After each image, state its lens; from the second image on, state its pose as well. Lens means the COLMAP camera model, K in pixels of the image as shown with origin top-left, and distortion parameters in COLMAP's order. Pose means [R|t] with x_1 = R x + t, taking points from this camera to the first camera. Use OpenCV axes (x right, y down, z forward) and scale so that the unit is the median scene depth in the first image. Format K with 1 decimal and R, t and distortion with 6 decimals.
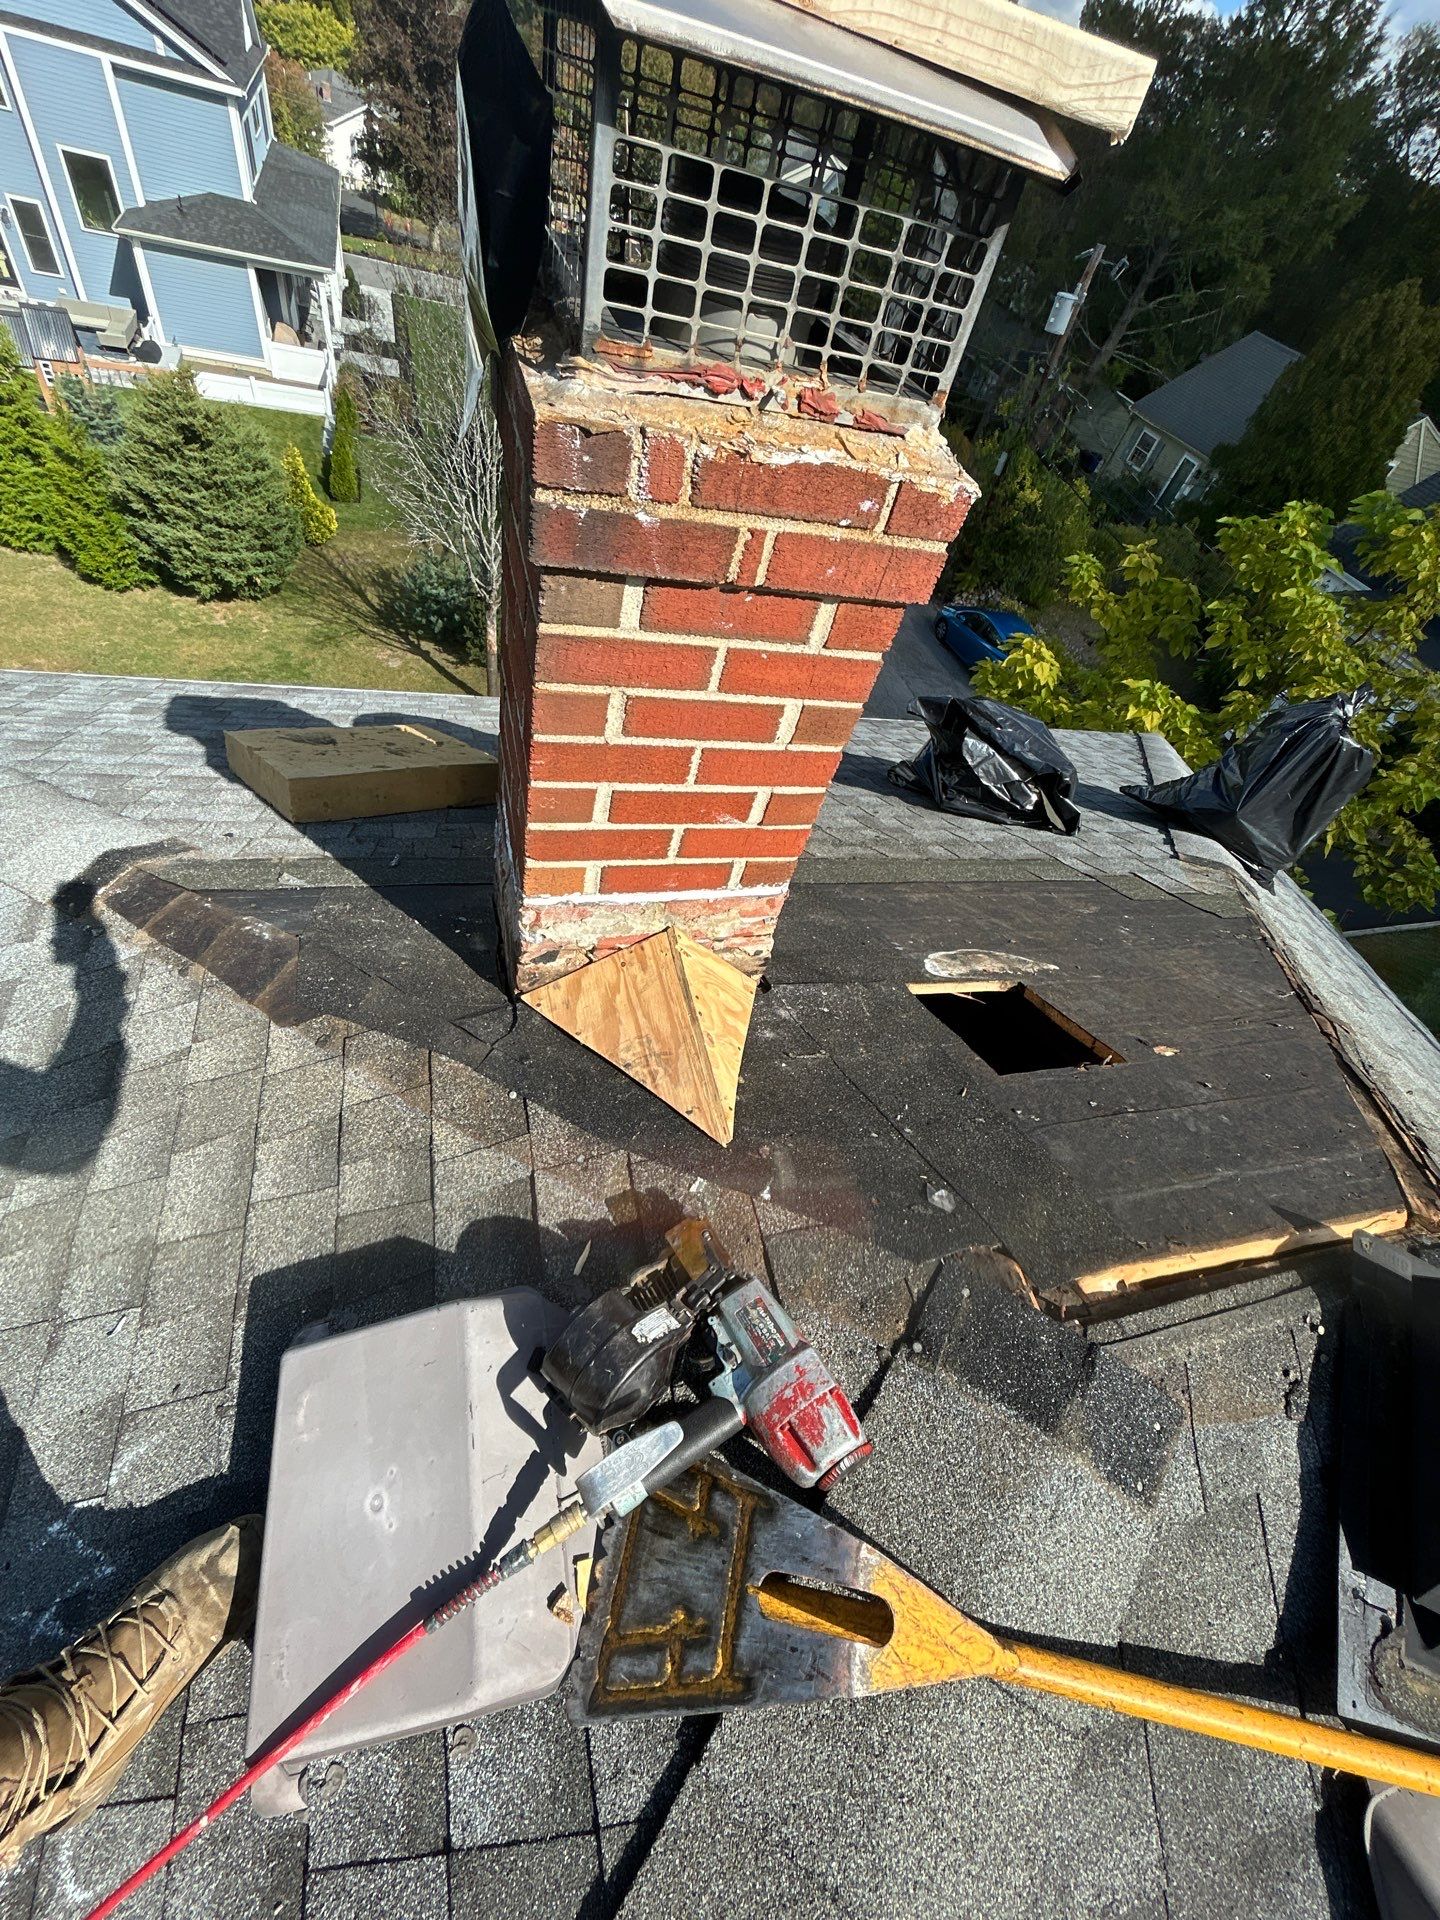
lens RADIAL K [[767.8, 0, 718.4], [0, 767.8, 954.5], [0, 0, 1]] dist [-0.000781, 0.000030]
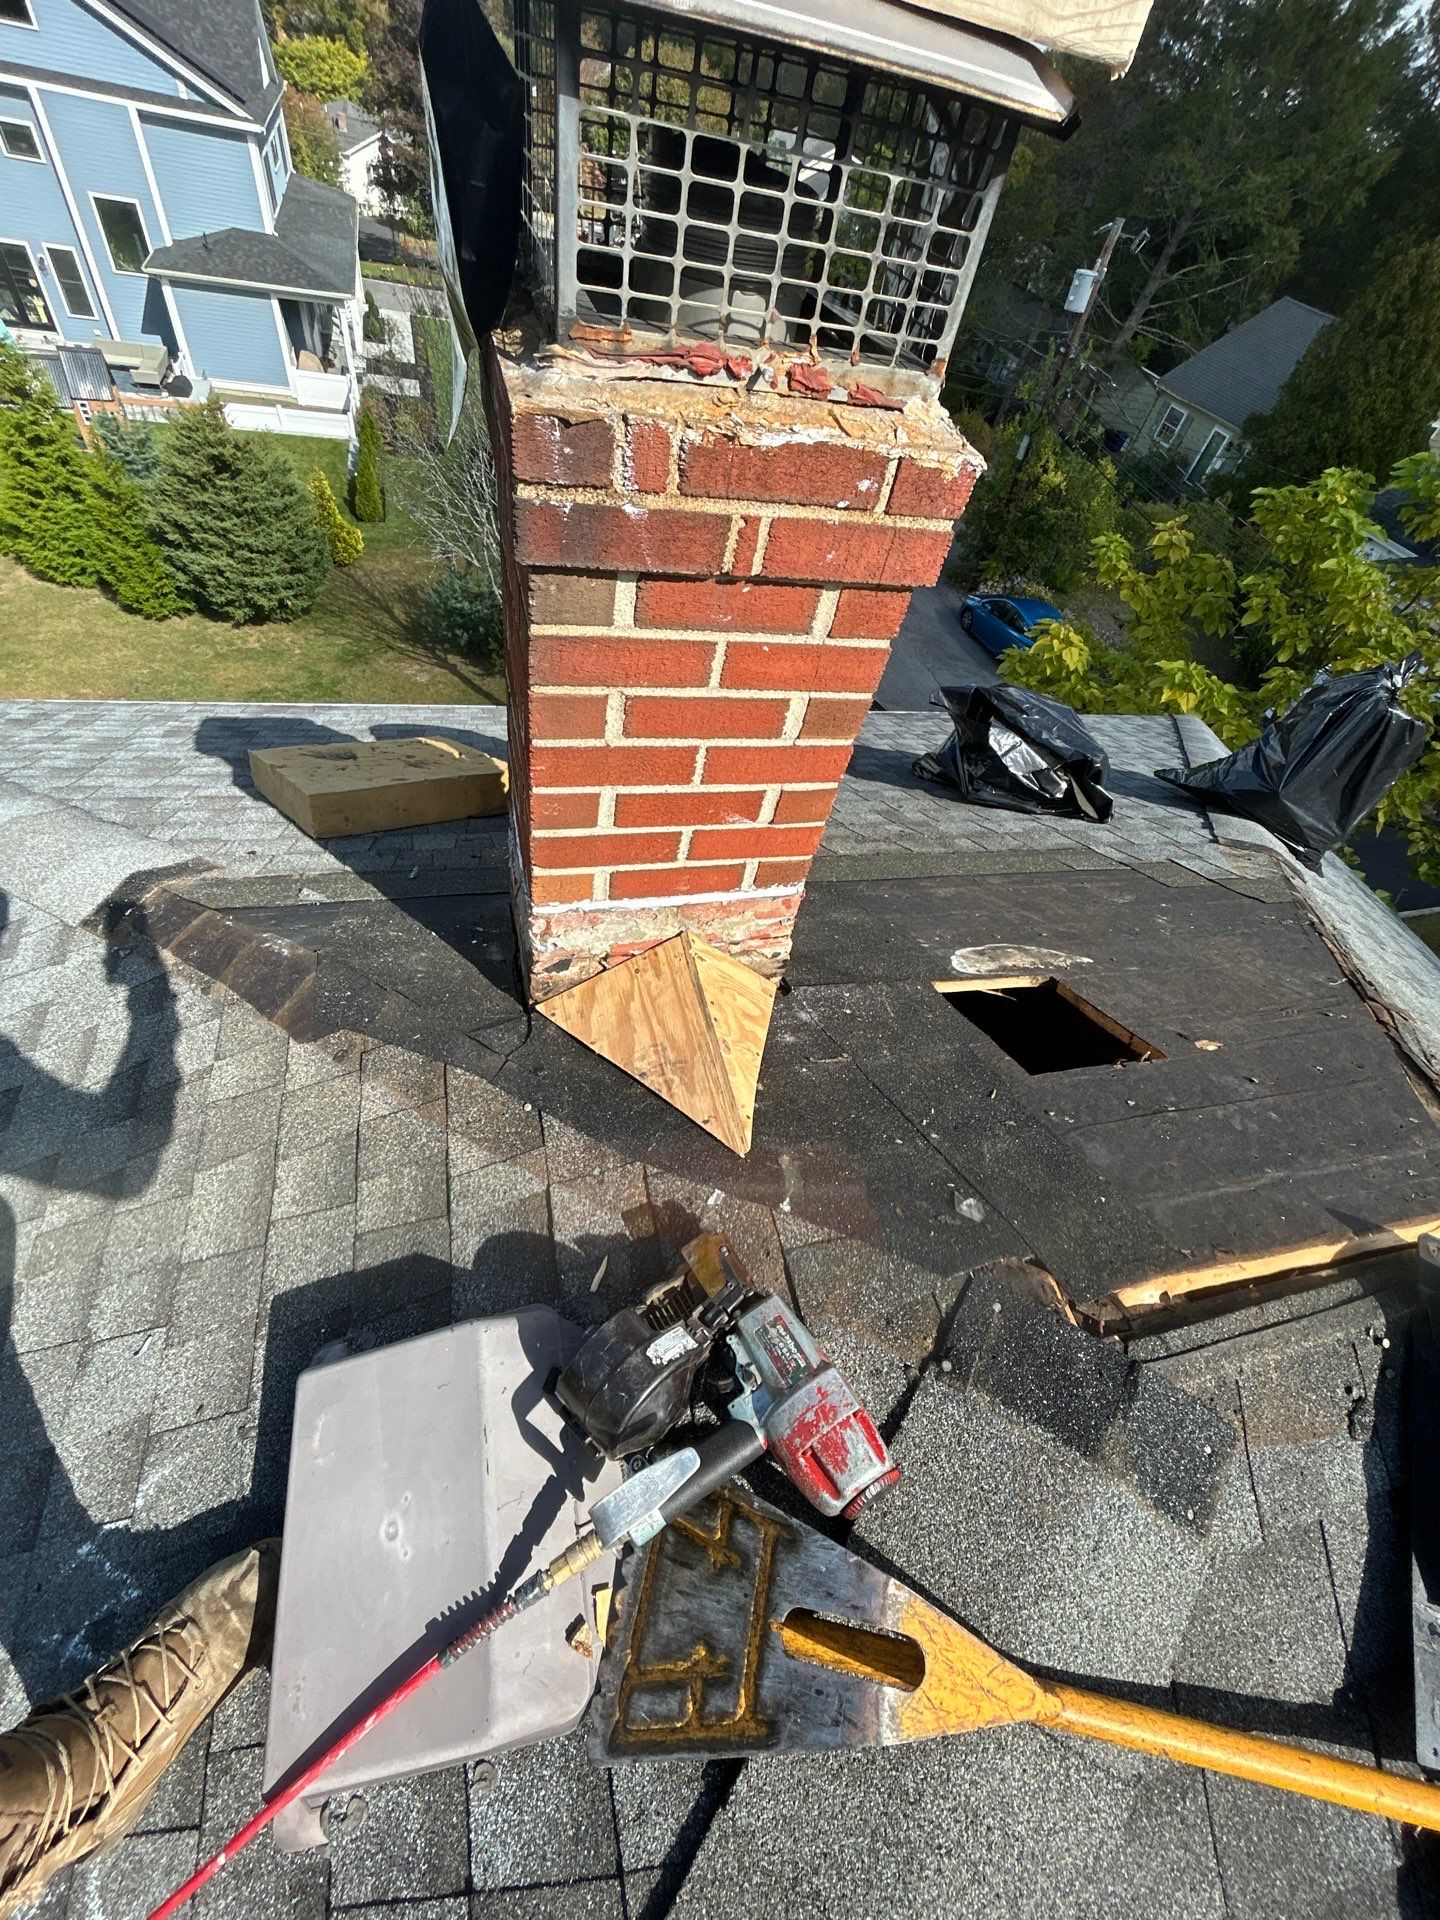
lens RADIAL K [[767.8, 0, 718.4], [0, 767.8, 954.5], [0, 0, 1]] dist [-0.000781, 0.000030]
pose [[0.998666, -0.029184, -0.042589, 0.025944], [0.029136, 0.999574, -0.001747, -0.004140], [0.042622, 0.000504, 0.999091, 0.029890]]
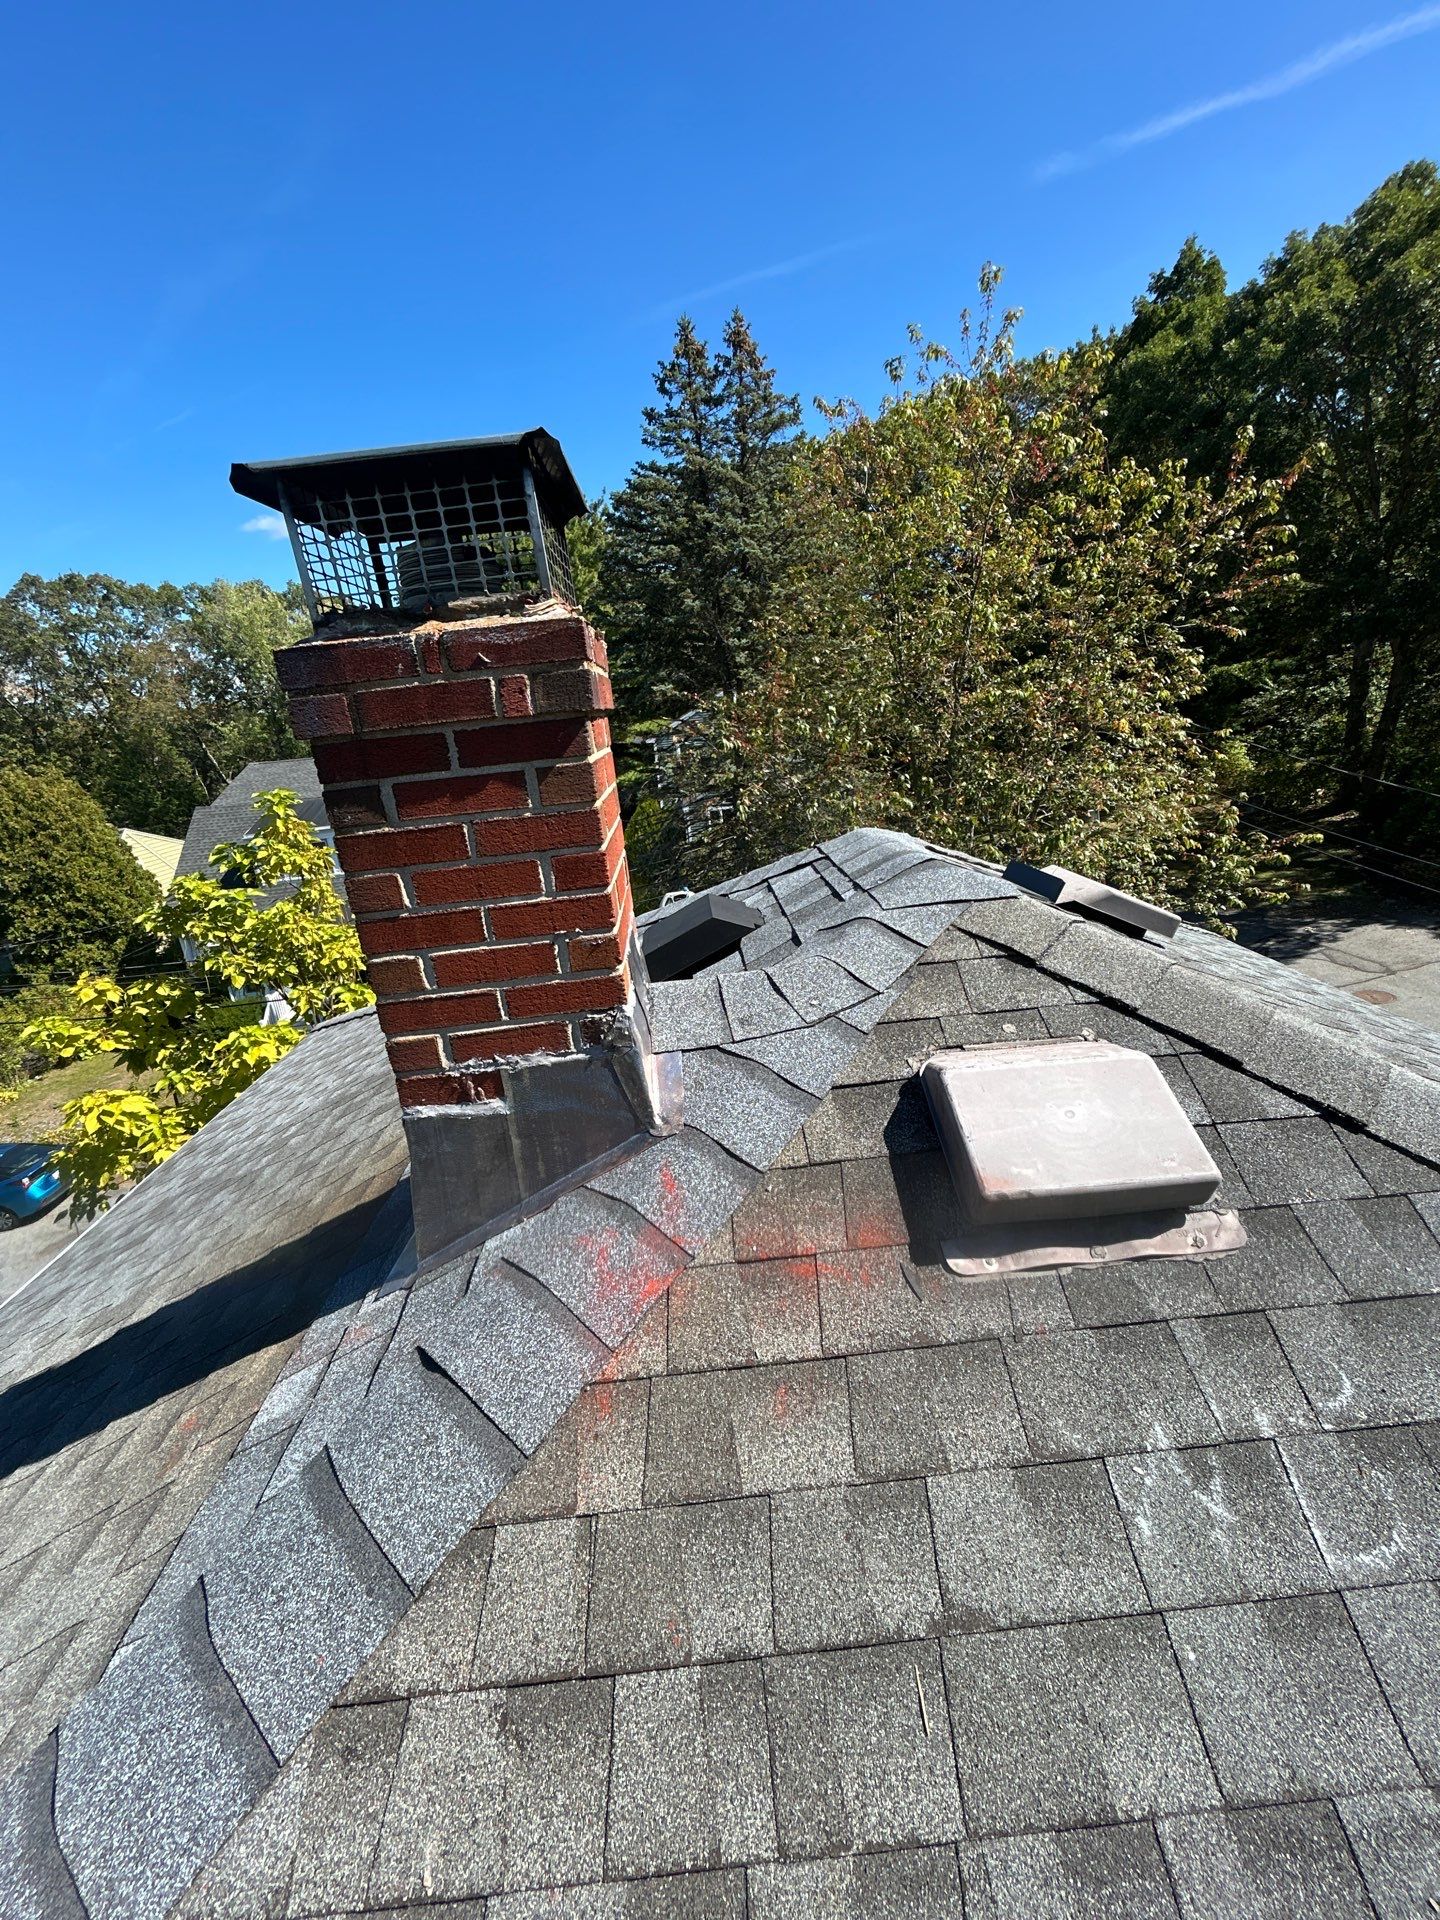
lens RADIAL K [[771.1, 0, 720.0], [0, 771.1, 960.0], [0, 0, 1]] dist [0.000144, 0.000502]
pose [[0.167620, -0.528218, 0.832399, -1.261062], [0.837878, 0.521249, 0.162048, -0.195481], [-0.519484, 0.670287, 0.529954, 0.271275]]
